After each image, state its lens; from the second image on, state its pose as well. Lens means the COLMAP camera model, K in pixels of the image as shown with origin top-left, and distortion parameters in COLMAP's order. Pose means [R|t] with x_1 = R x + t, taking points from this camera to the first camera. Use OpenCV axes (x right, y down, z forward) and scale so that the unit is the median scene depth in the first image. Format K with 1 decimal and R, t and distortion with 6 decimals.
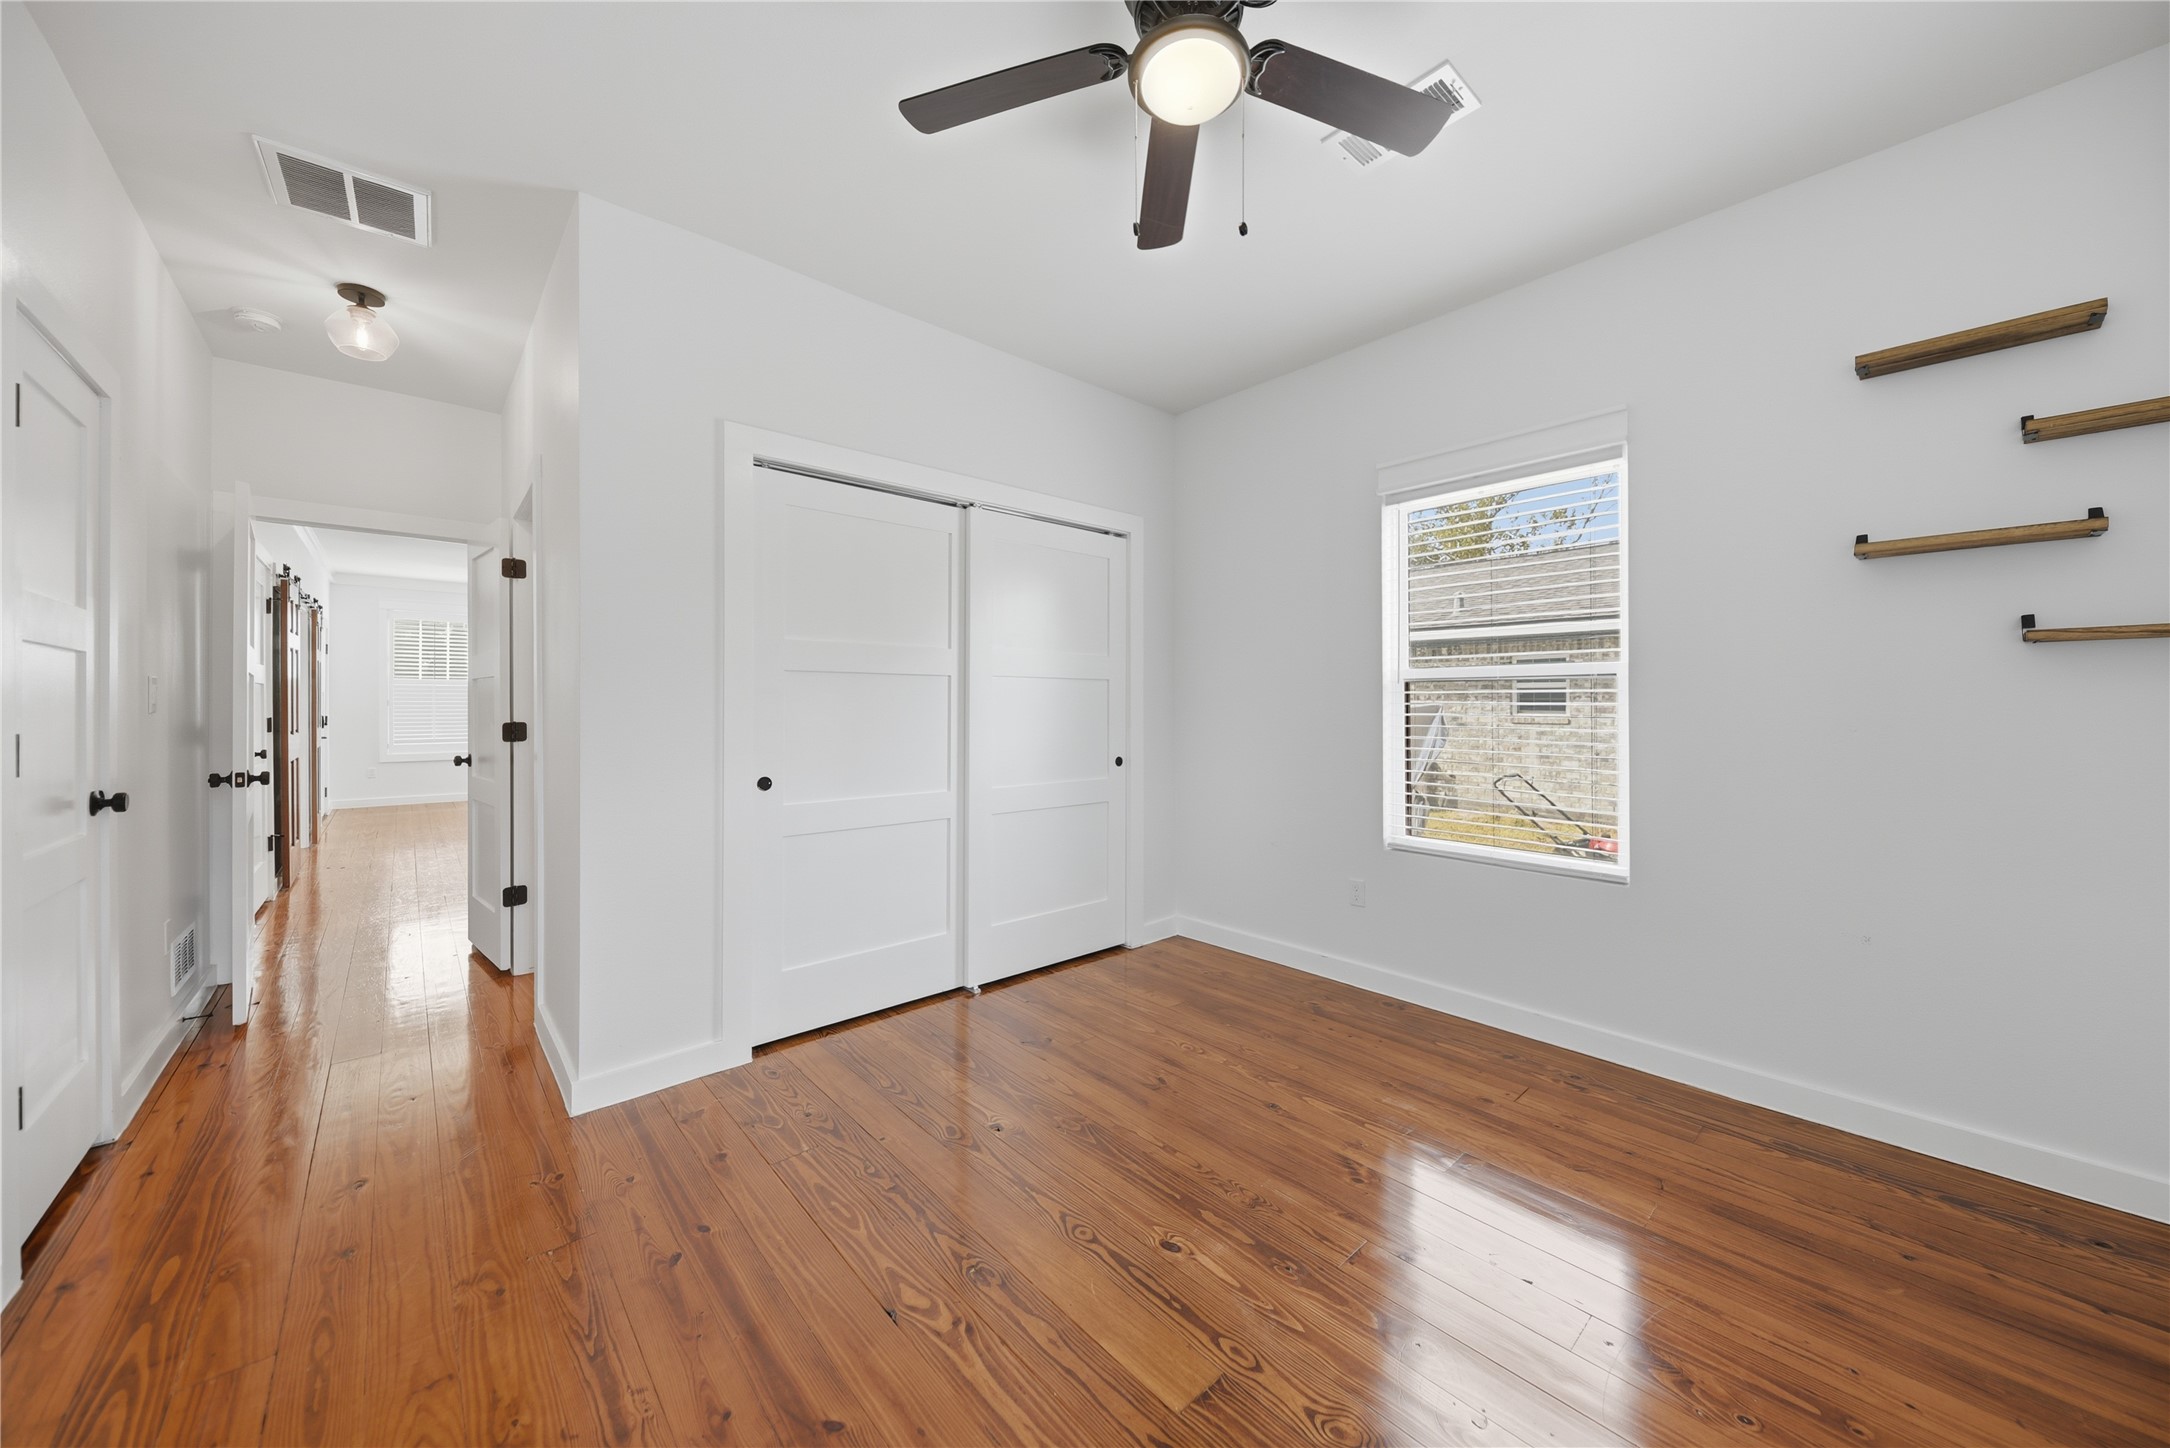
lens RADIAL K [[763.9, 0, 1115.6], [0, 763.9, 712.6], [0, 0, 1]] dist [0.014260, -0.006506]
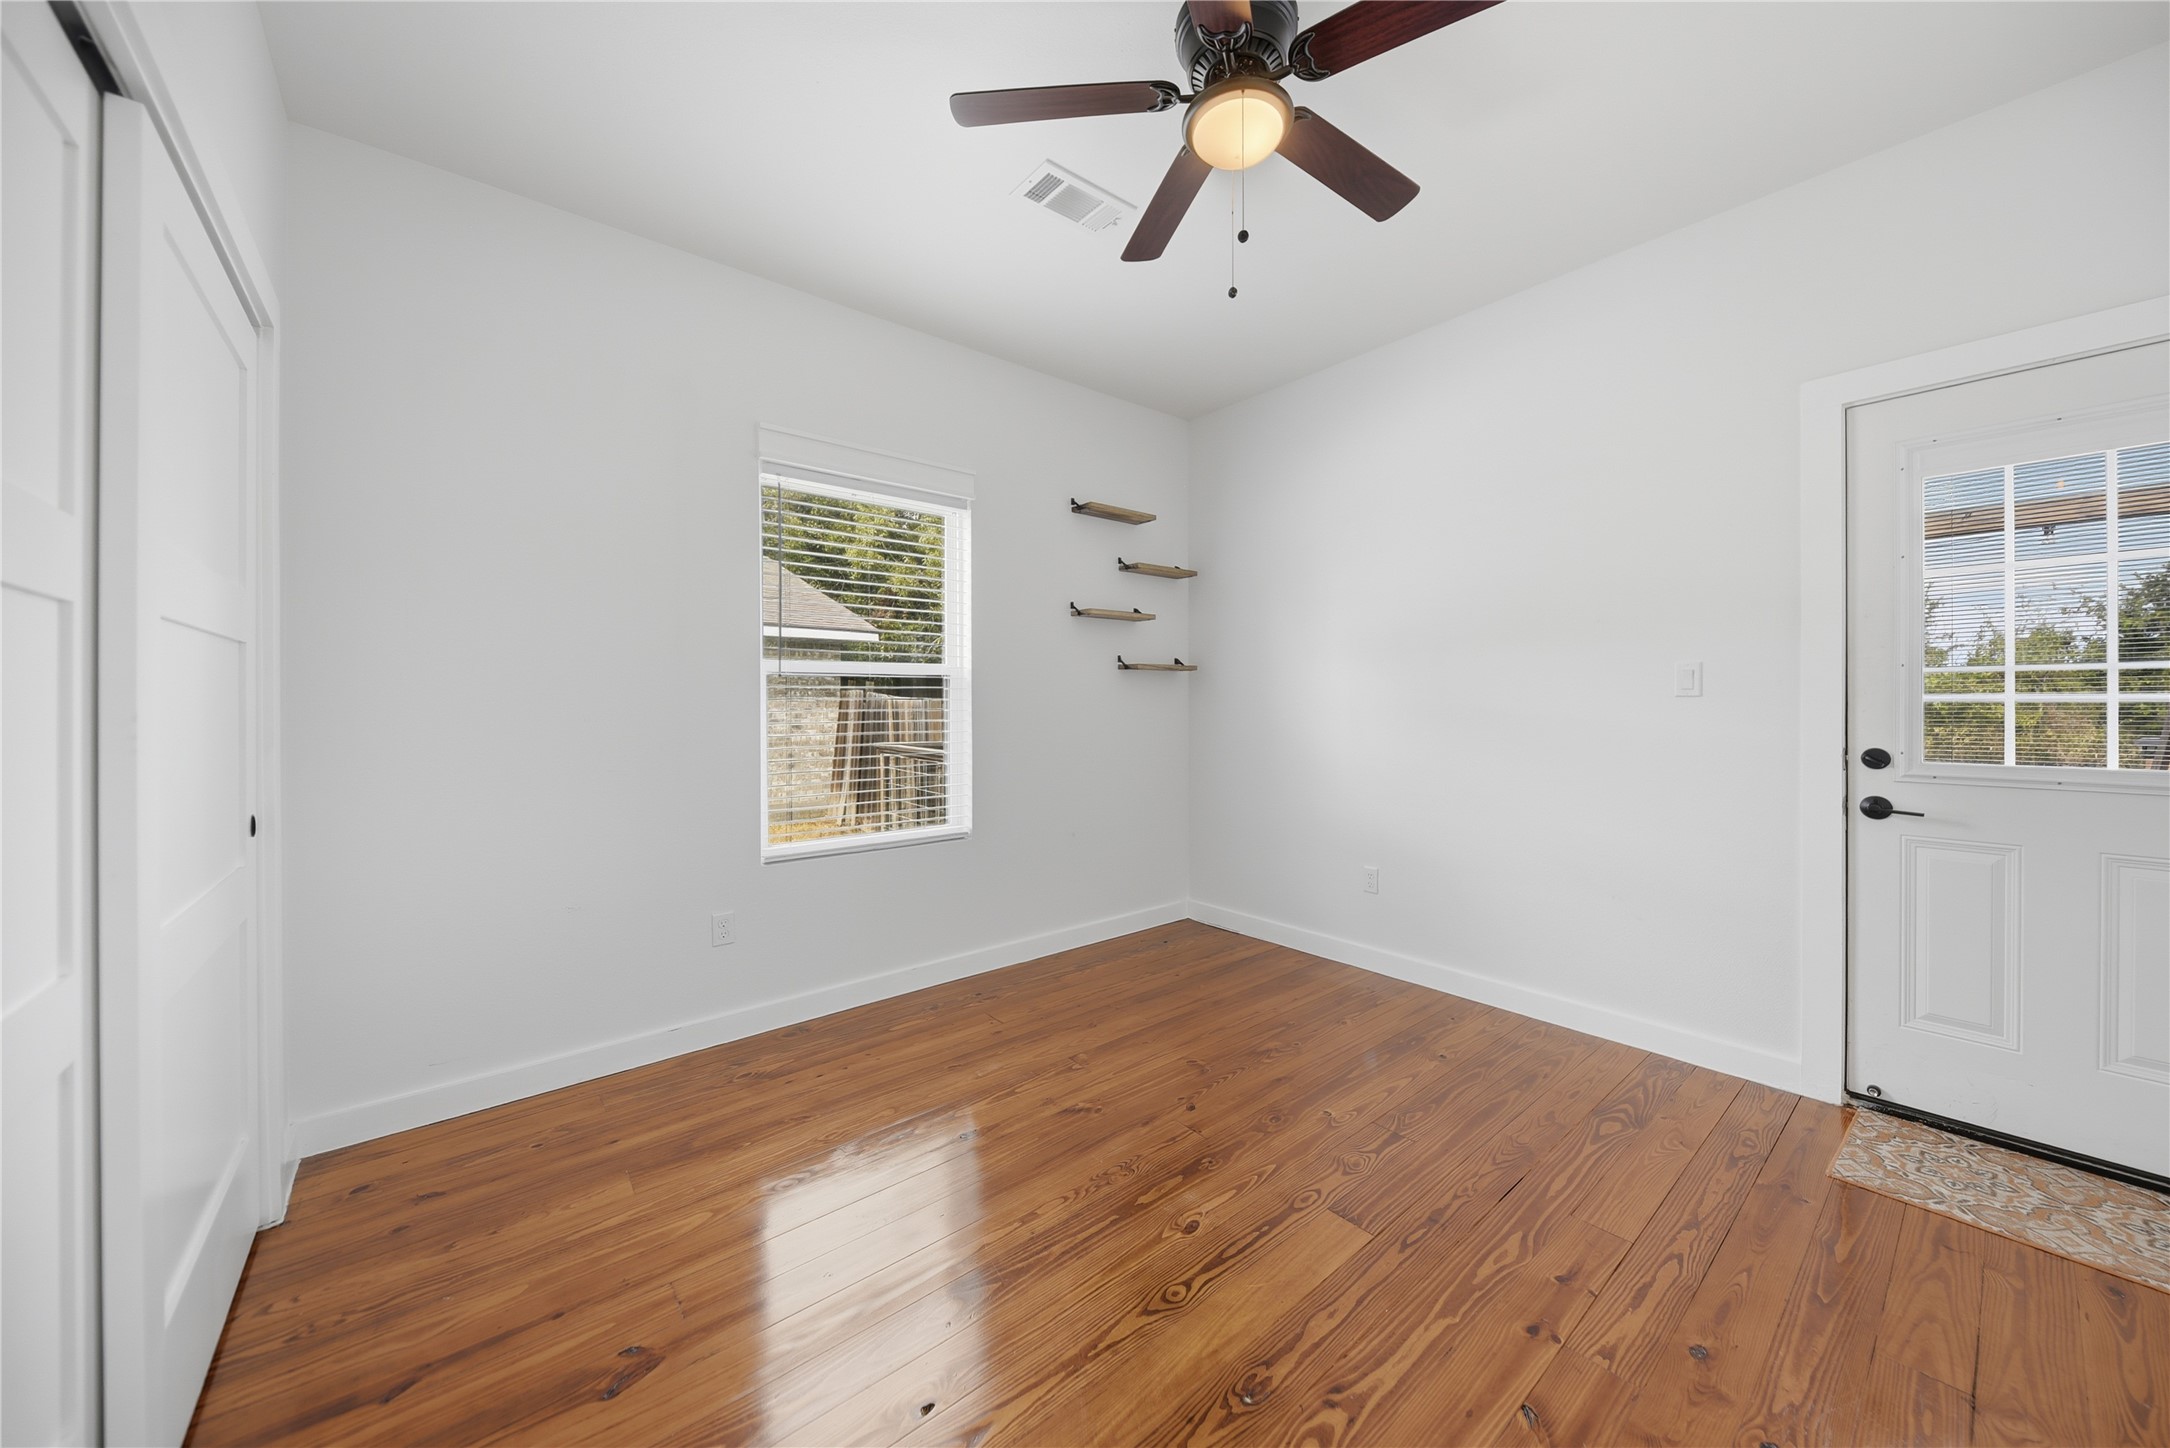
lens RADIAL K [[771.7, 0, 1112.4], [0, 771.7, 695.3], [0, 0, 1]] dist [0.002632, -0.000117]
pose [[0.036837, 0.007809, 0.999291, -0.834517], [0.014484, 0.999860, -0.008347, -0.002301], [-0.999216, 0.014781, 0.036719, 0.917058]]
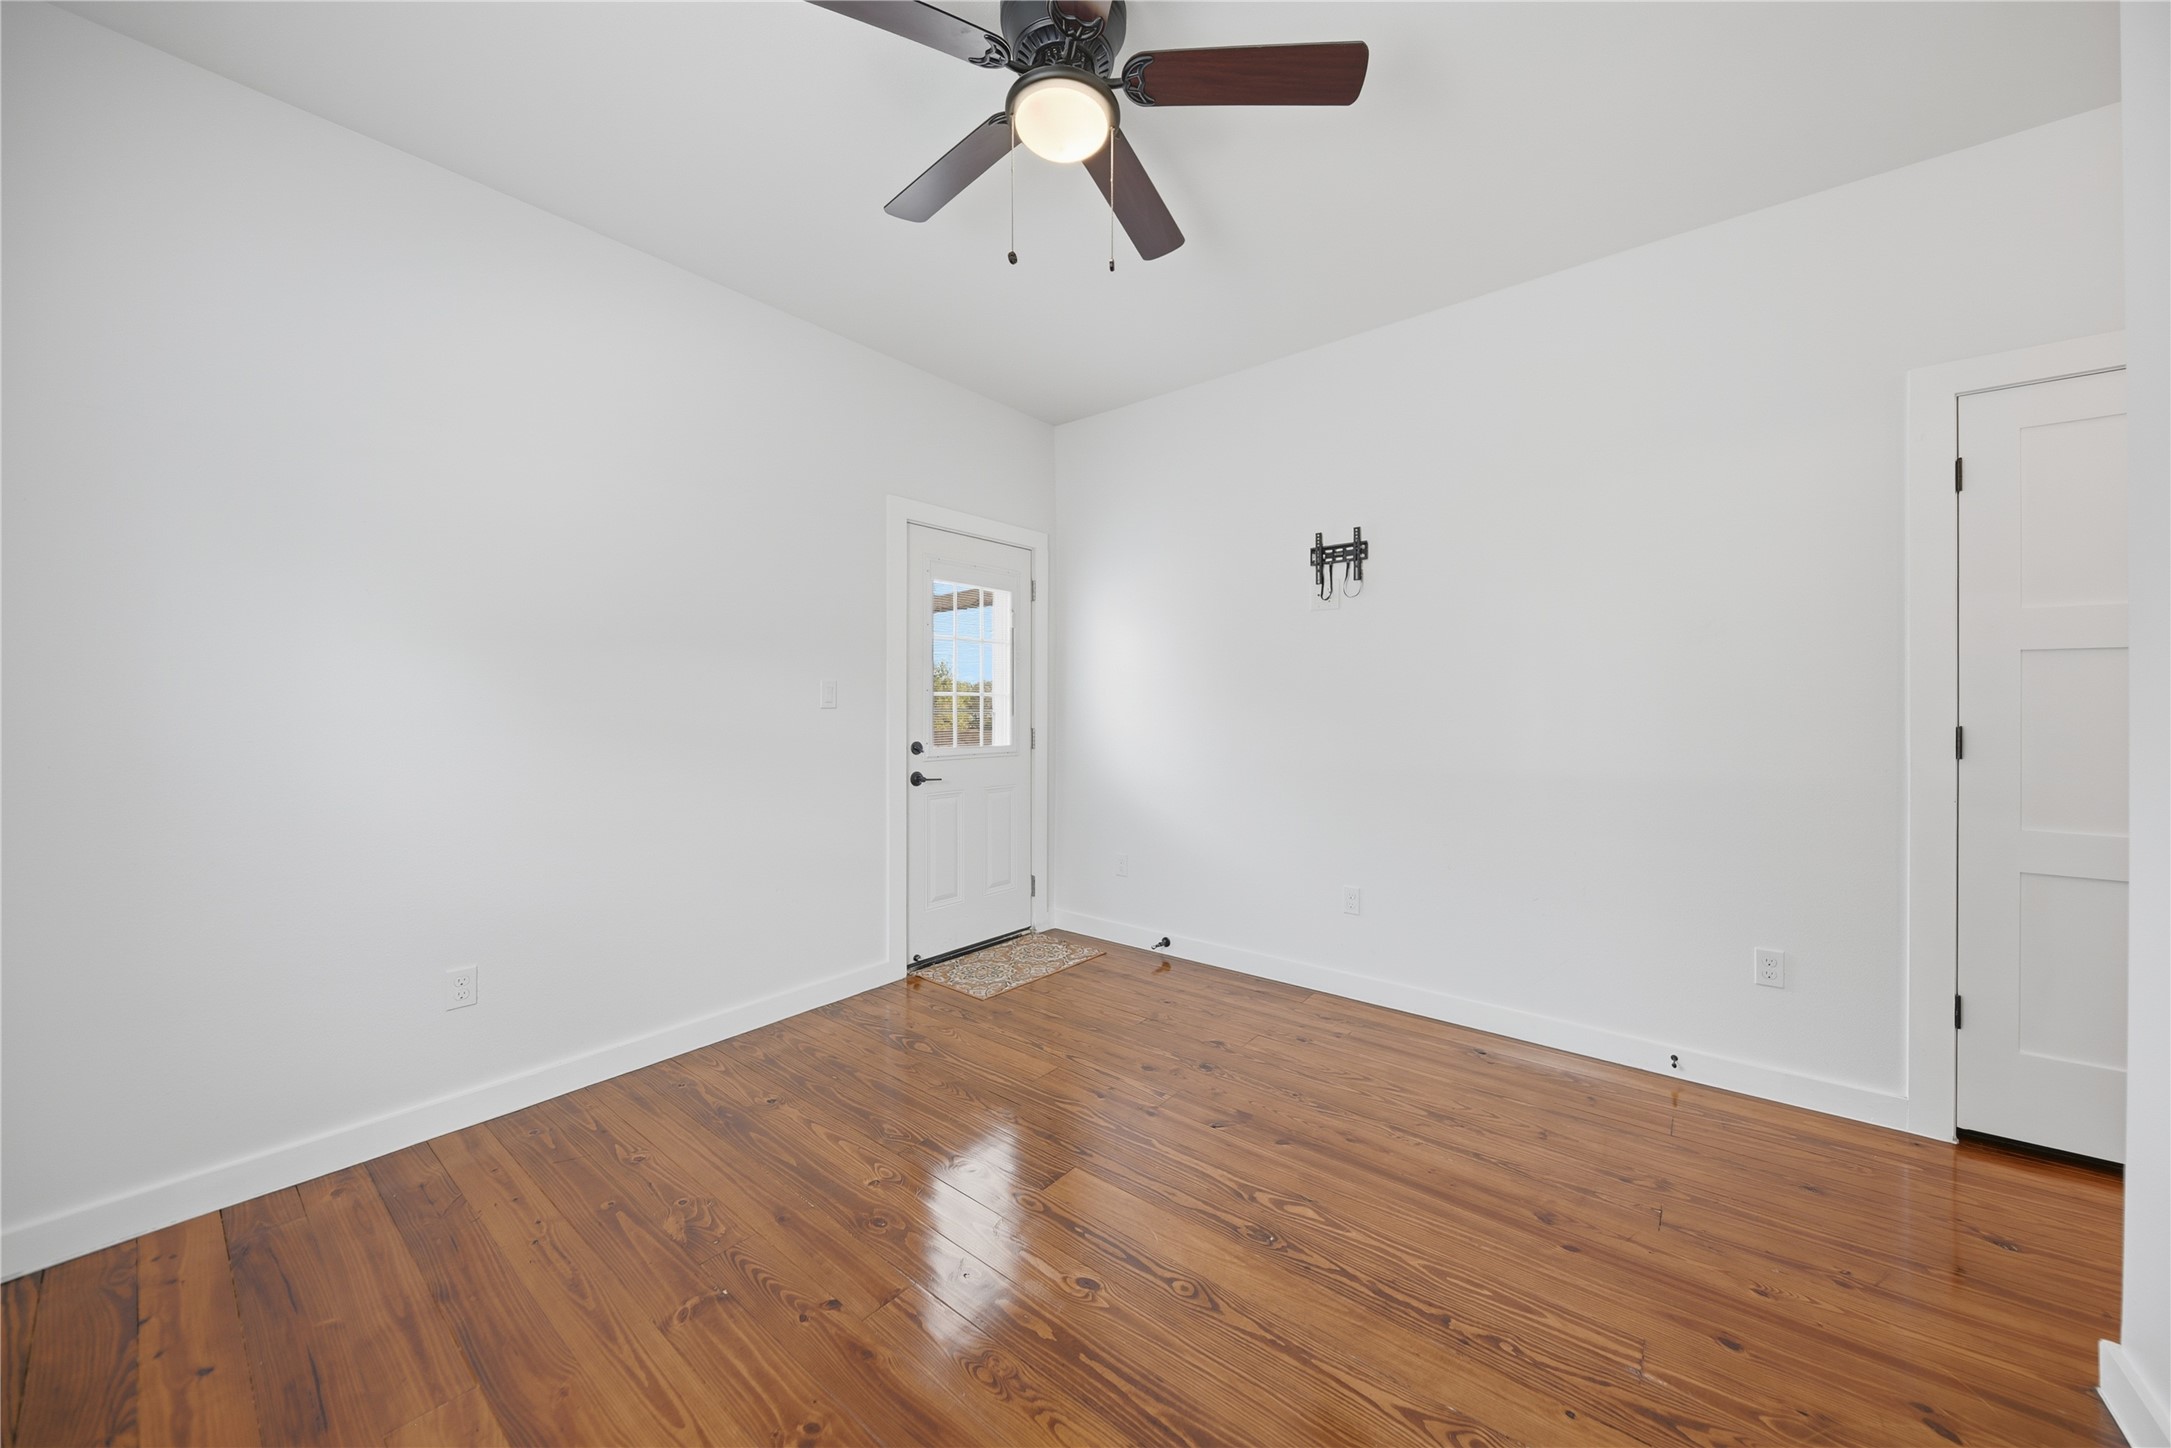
lens RADIAL K [[764.2, 0, 1116.1], [0, 764.2, 712.6], [0, 0, 1]] dist [0.014260, -0.006506]
pose [[-0.986638, 0.004483, -0.162868, 0.161674], [0.001842, 0.999864, 0.016360, -0.013716], [0.162919, 0.015841, -0.986512, 1.664828]]
